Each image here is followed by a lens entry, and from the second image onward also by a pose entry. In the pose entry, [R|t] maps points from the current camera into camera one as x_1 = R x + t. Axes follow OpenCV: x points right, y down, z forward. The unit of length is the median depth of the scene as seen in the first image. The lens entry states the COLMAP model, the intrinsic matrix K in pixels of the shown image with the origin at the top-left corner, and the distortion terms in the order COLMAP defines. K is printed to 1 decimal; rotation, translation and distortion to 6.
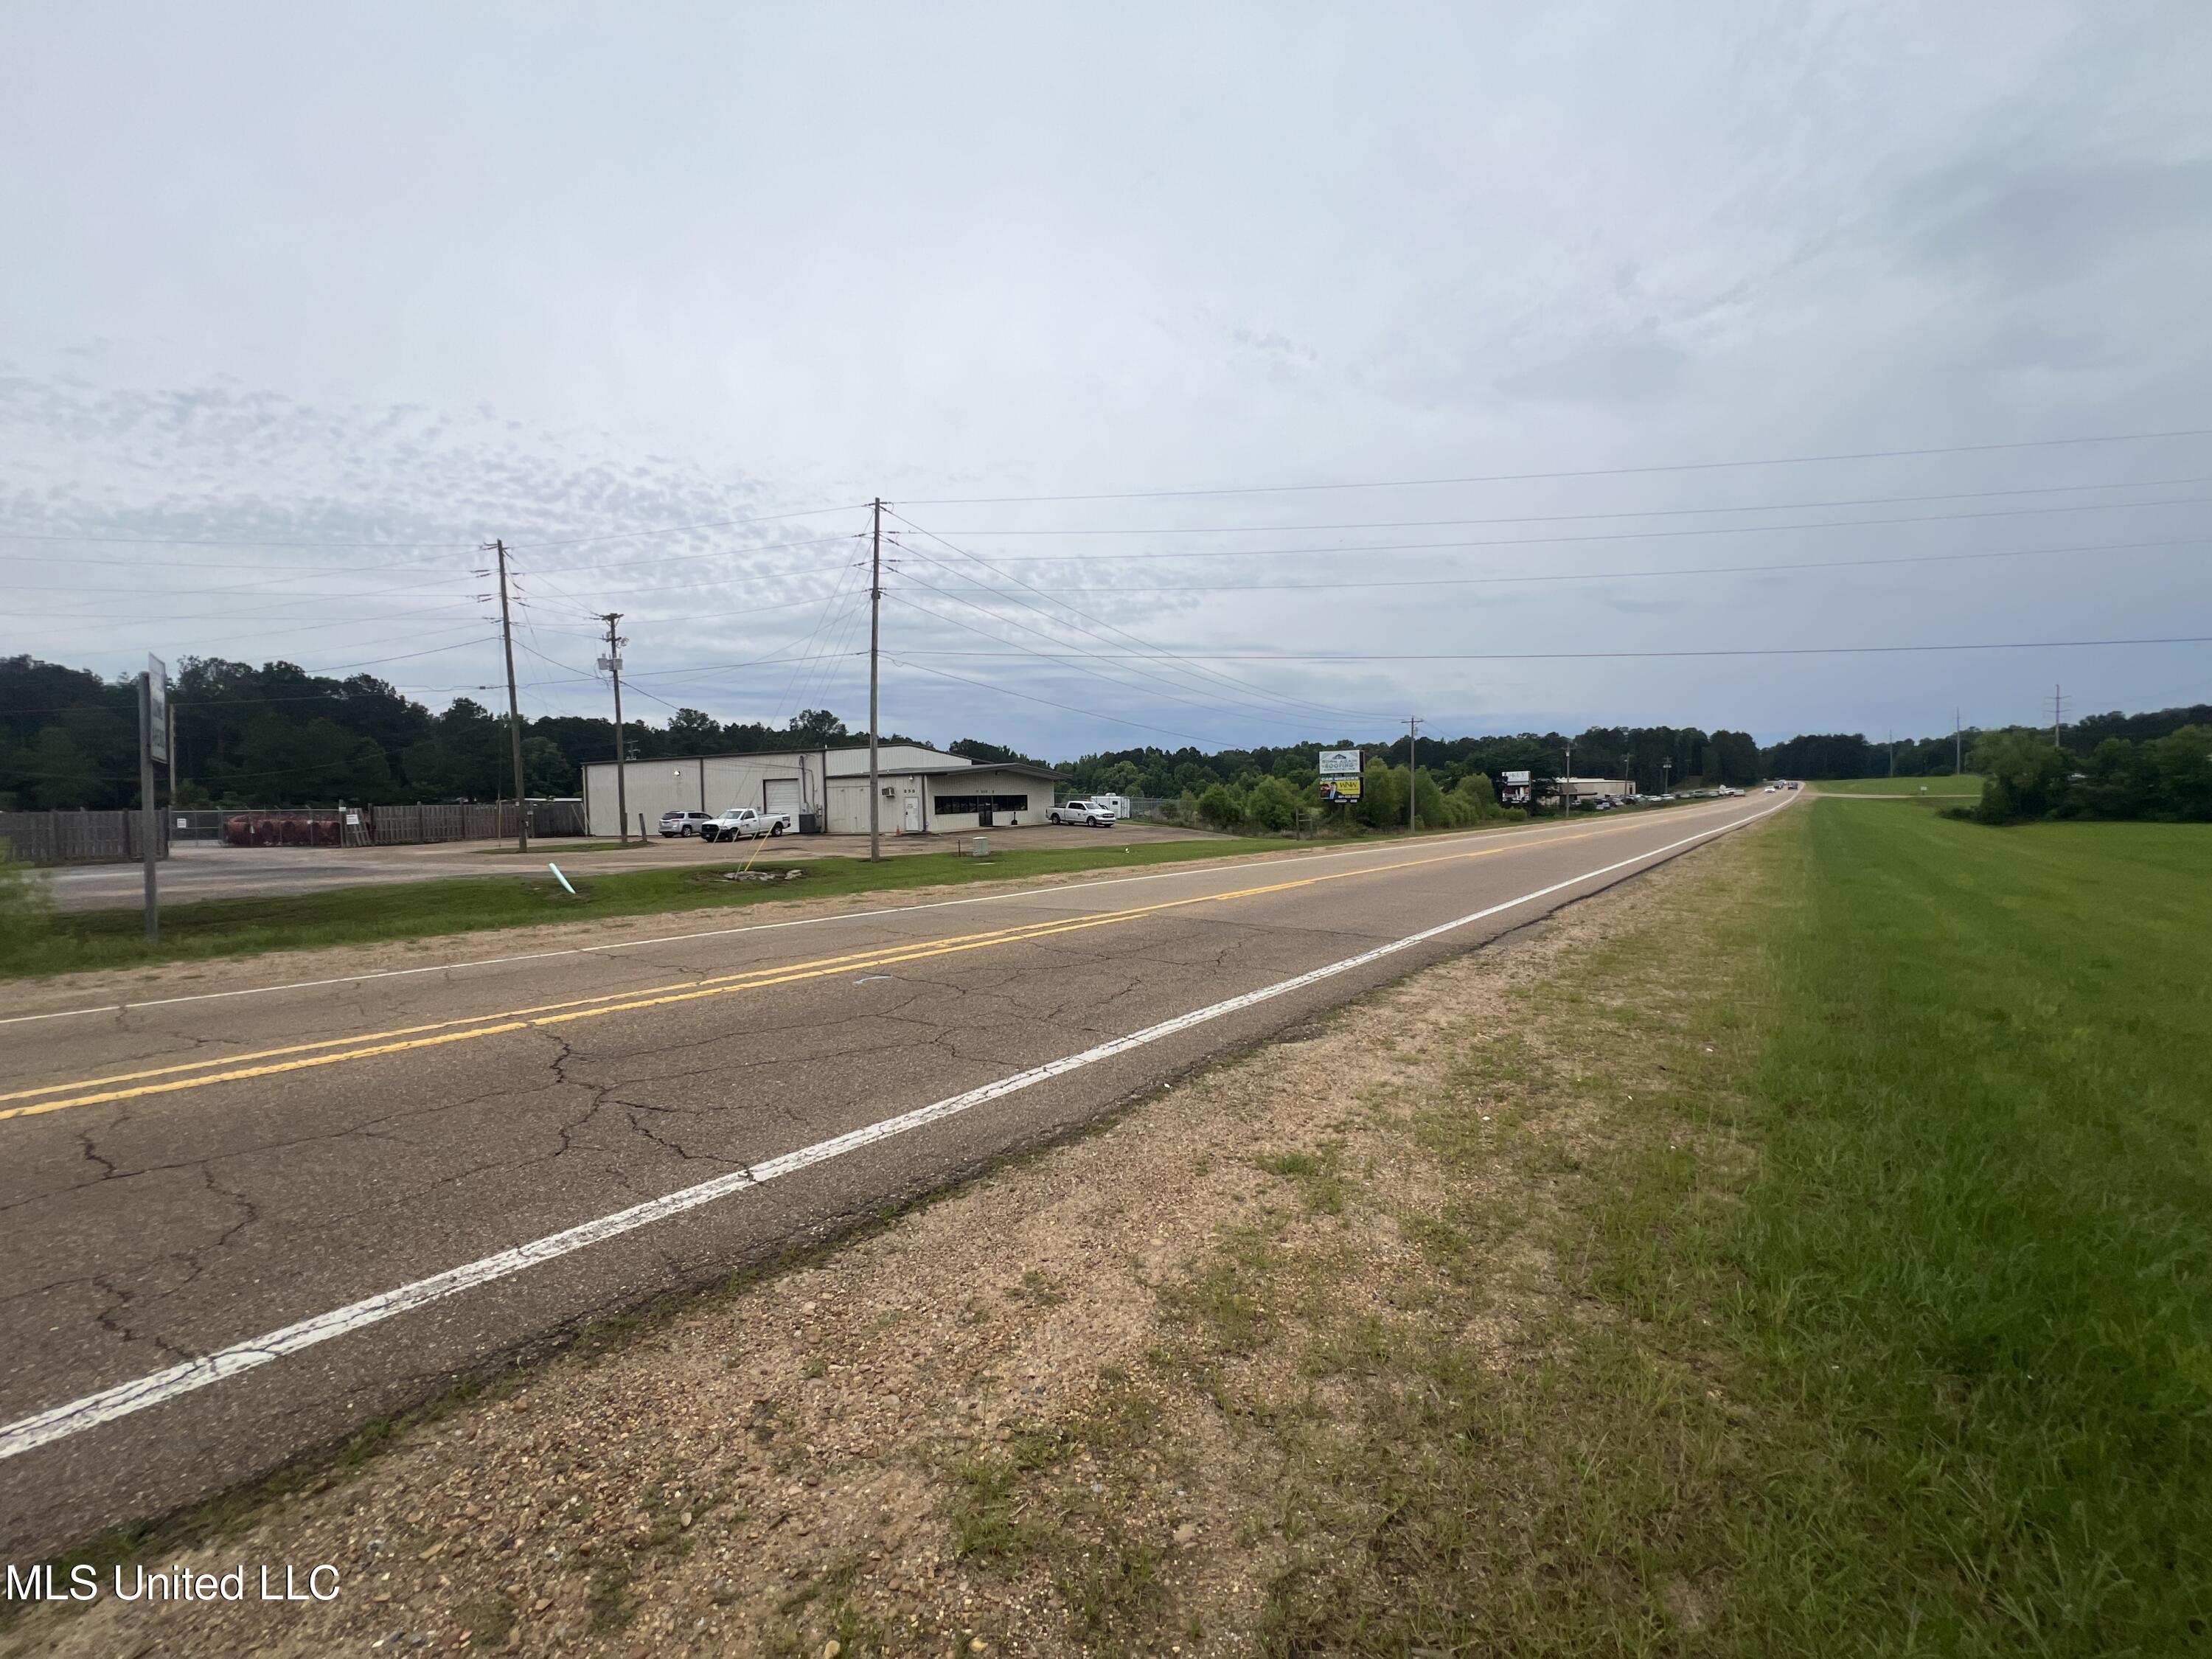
lens RADIAL K [[879.2, 0, 1106.0], [0, 879.2, 829.5], [0, 0, 1]] dist [-0.003177, -0.000099]
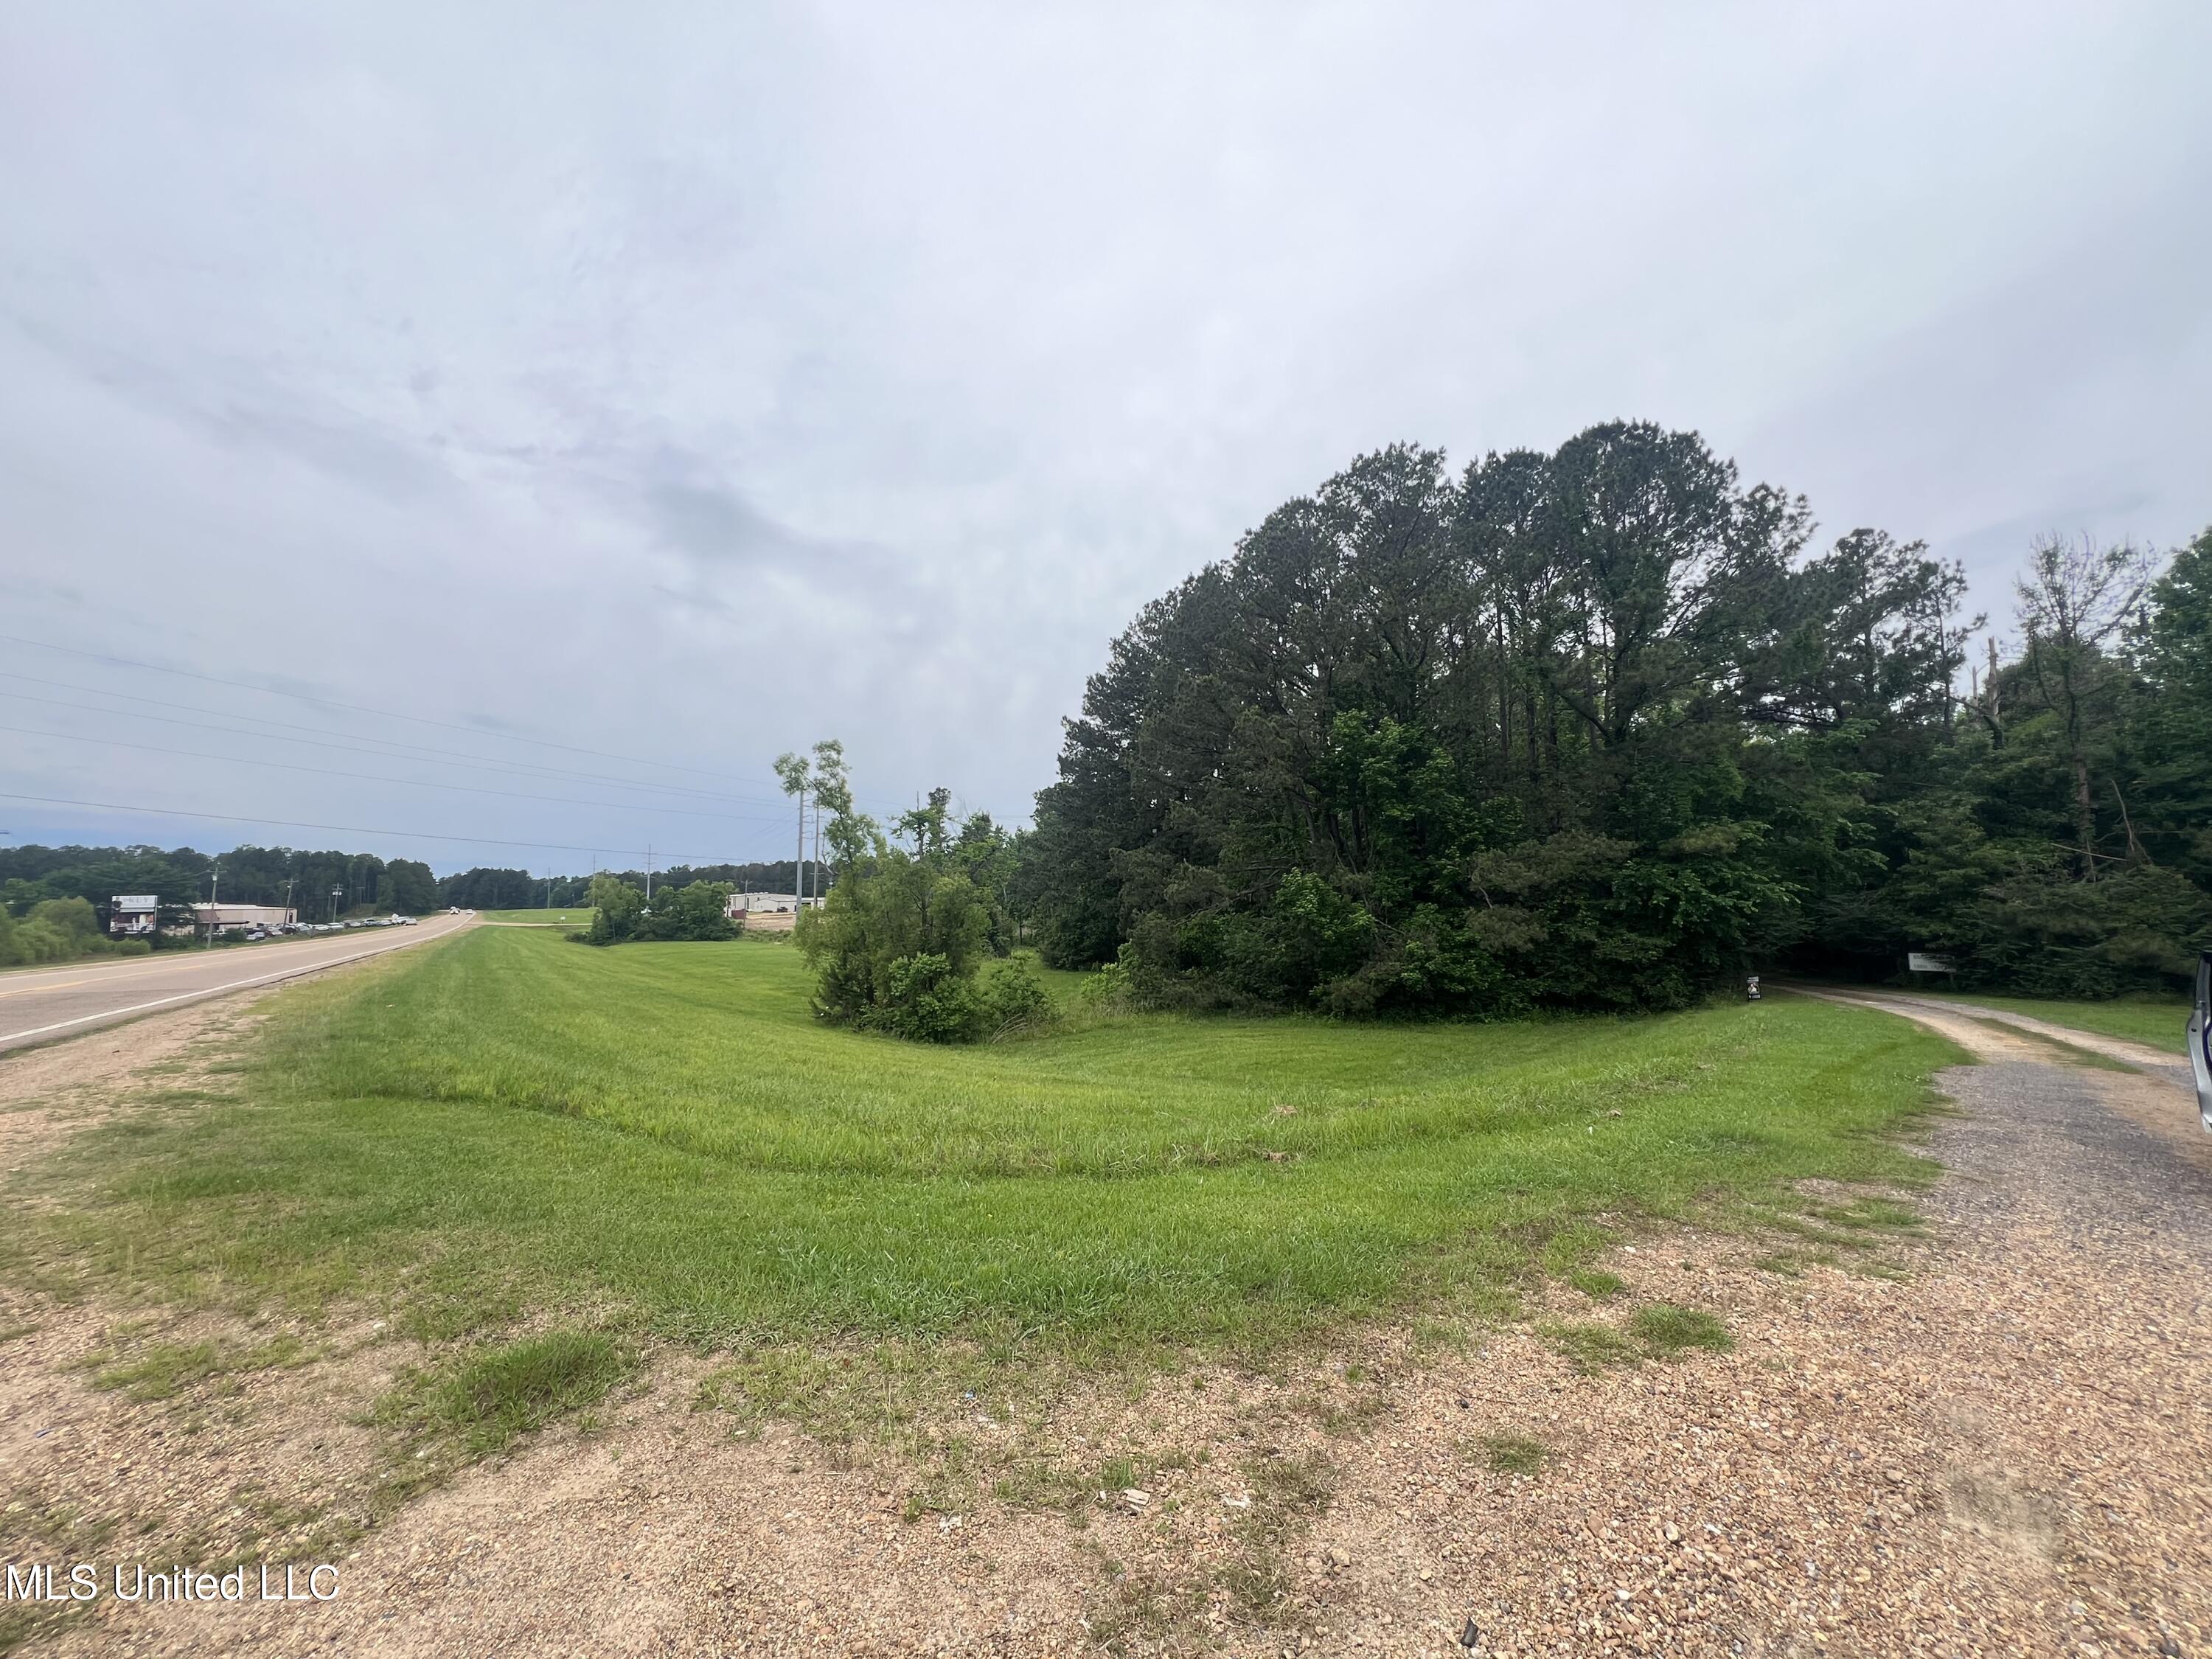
lens RADIAL K [[879.2, 0, 1106.0], [0, 879.2, 829.5], [0, 0, 1]] dist [-0.003177, -0.000099]
pose [[0.279879, 0.101471, 0.954658, -0.064185], [0.038380, 0.992421, -0.116737, 0.003618], [-0.959268, 0.069313, 0.273863, -0.099760]]
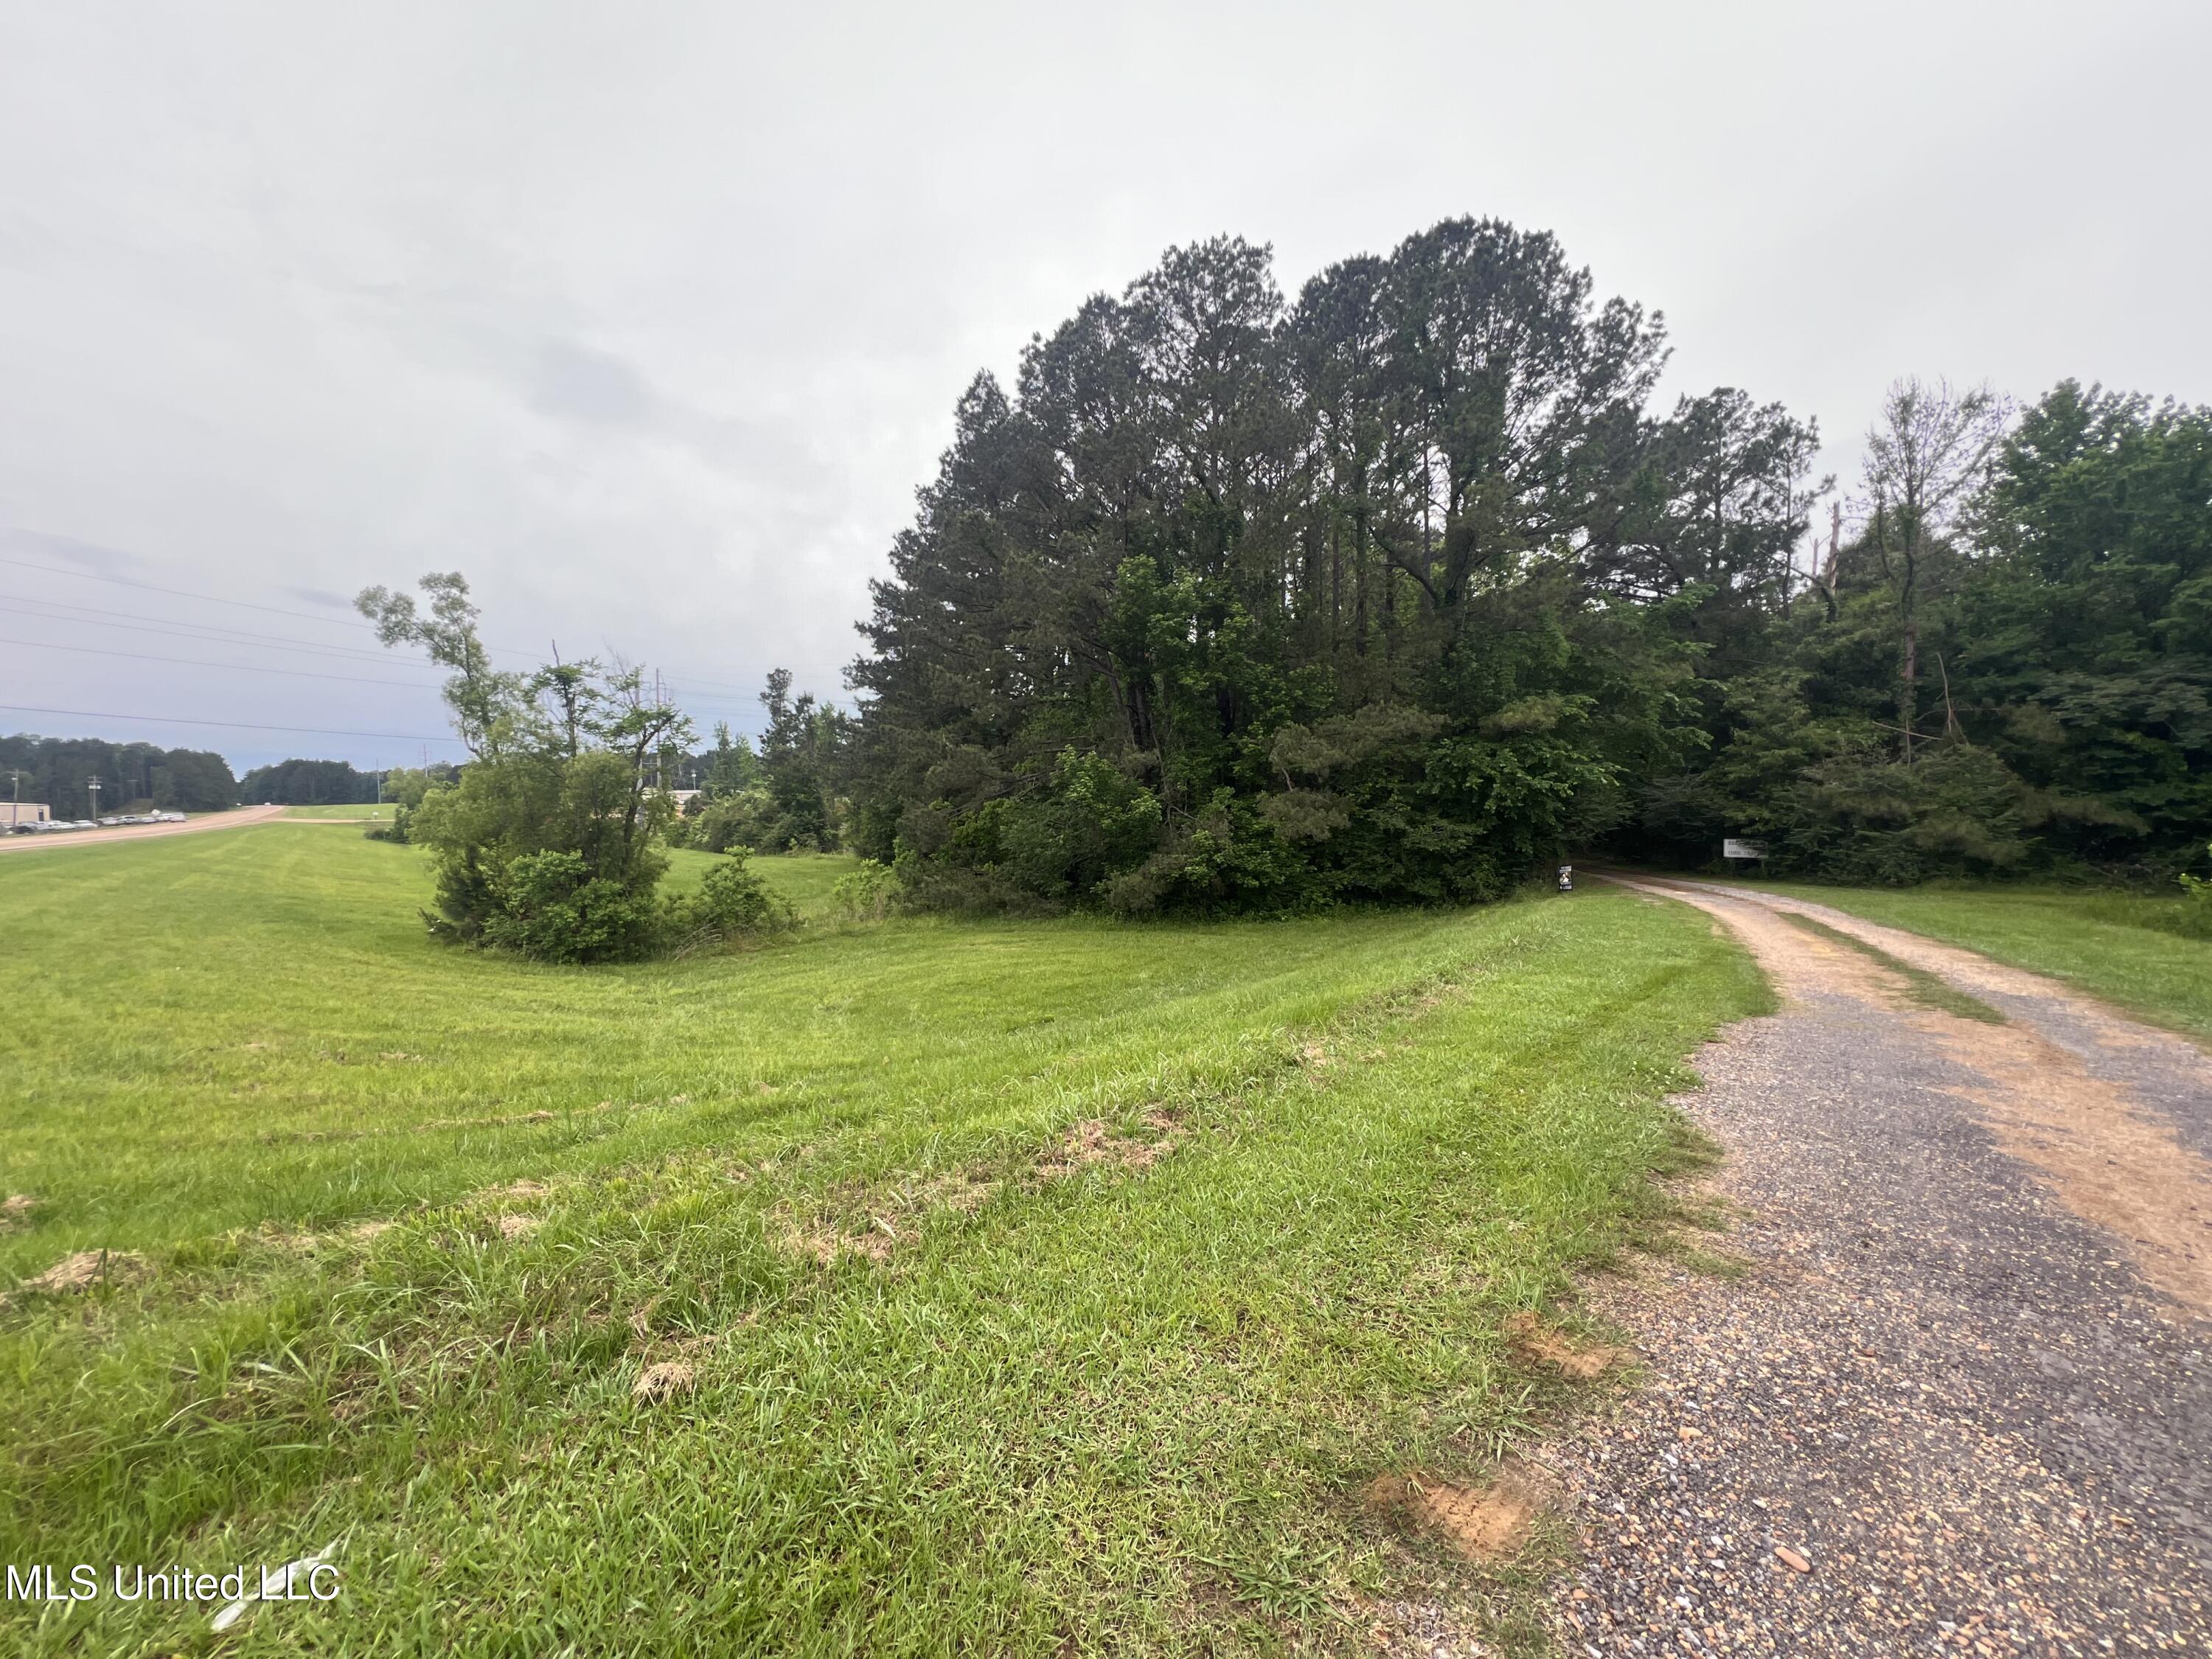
lens RADIAL K [[879.2, 0, 1106.0], [0, 879.2, 829.5], [0, 0, 1]] dist [-0.003177, -0.000099]
pose [[0.166424, -0.016709, 0.985913, -0.028535], [0.045339, 0.998929, 0.009277, 0.005387], [-0.985011, 0.043157, 0.167003, -0.118760]]
